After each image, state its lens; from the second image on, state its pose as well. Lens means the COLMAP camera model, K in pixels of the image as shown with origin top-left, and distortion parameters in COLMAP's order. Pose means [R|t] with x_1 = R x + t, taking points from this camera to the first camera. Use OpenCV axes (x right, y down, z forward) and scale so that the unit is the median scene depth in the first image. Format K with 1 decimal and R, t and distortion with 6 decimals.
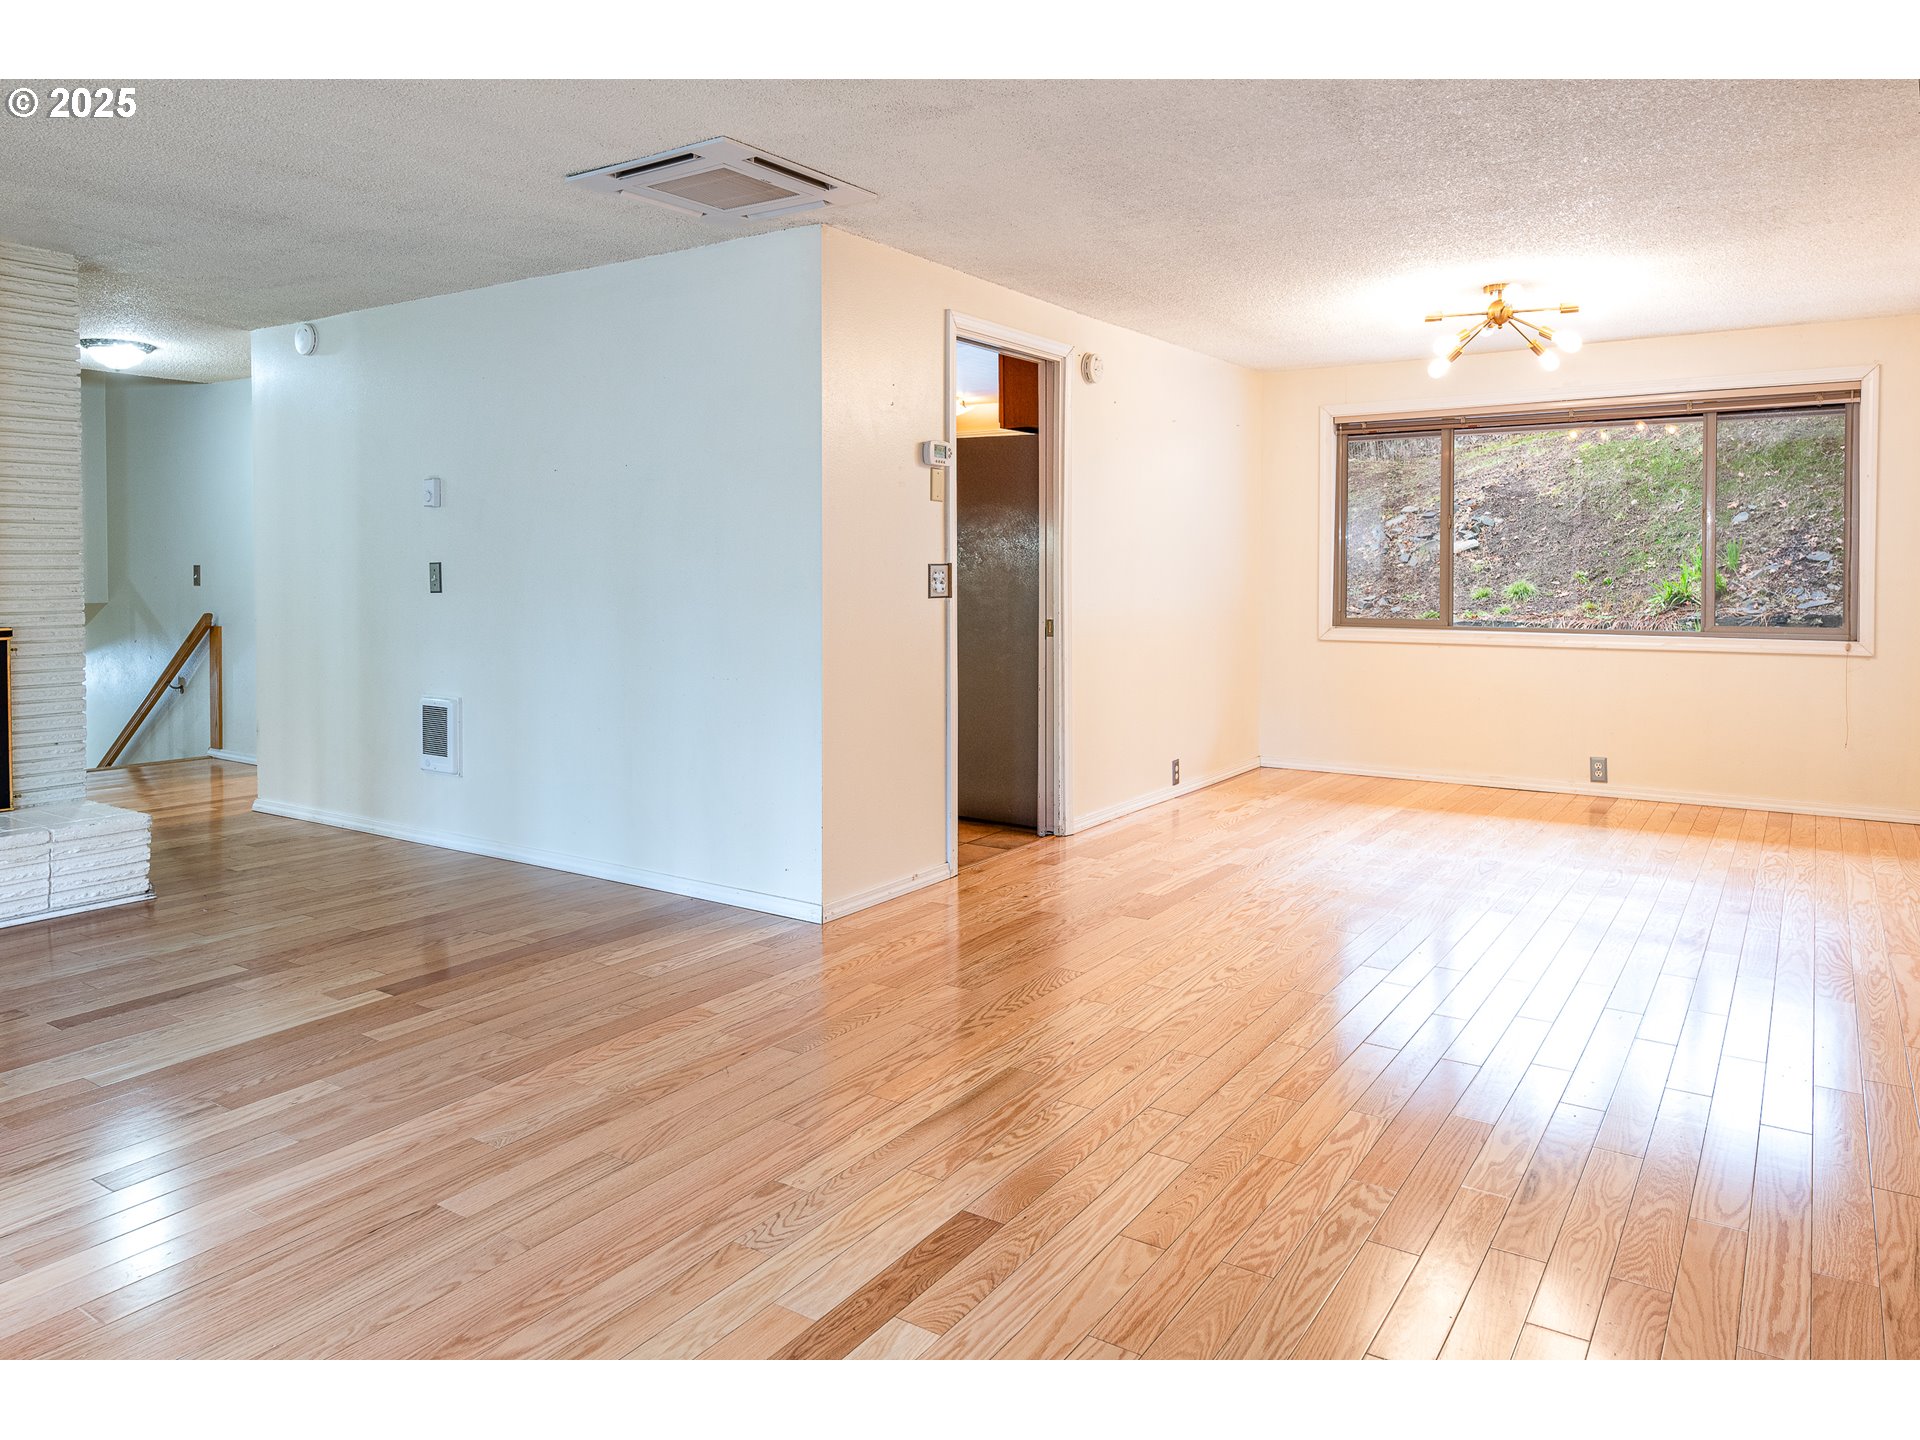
lens RADIAL K [[1285.2, 0, 961.4], [0, 1285.2, 602.3], [0, 0, 1]] dist [0.000960, -0.000301]
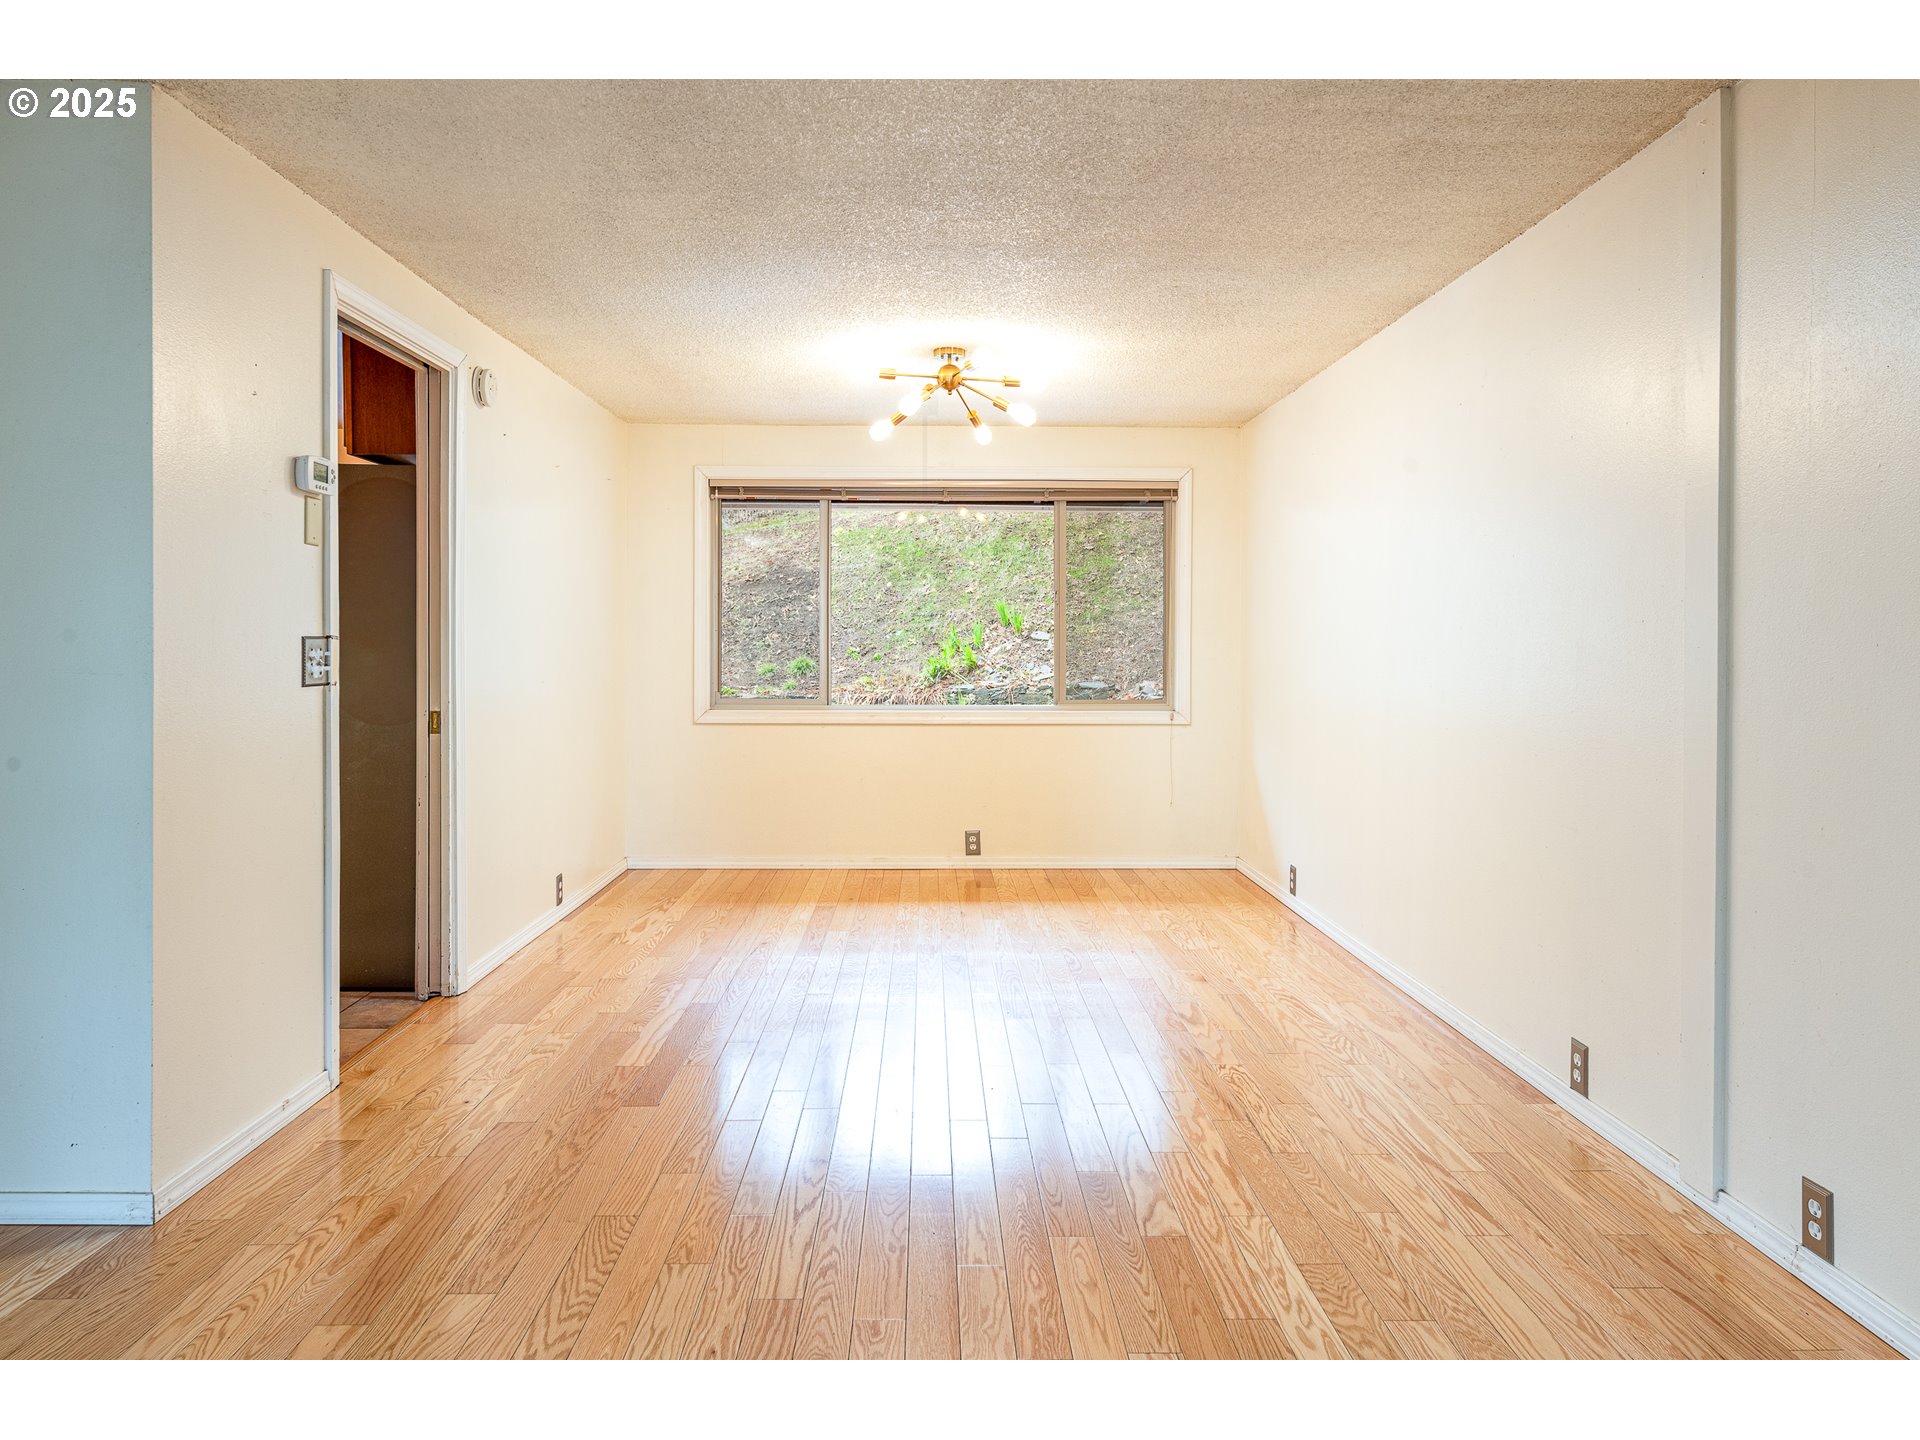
lens RADIAL K [[1263.8, 0, 960.1], [0, 1263.8, 658.5], [0, 0, 1]] dist [0.003089, 0.000108]
pose [[0.818957, -0.001898, 0.573851, -0.089913], [0.009972, 0.999891, -0.010923, -0.005454], [-0.573768, 0.014668, 0.818887, 0.182254]]
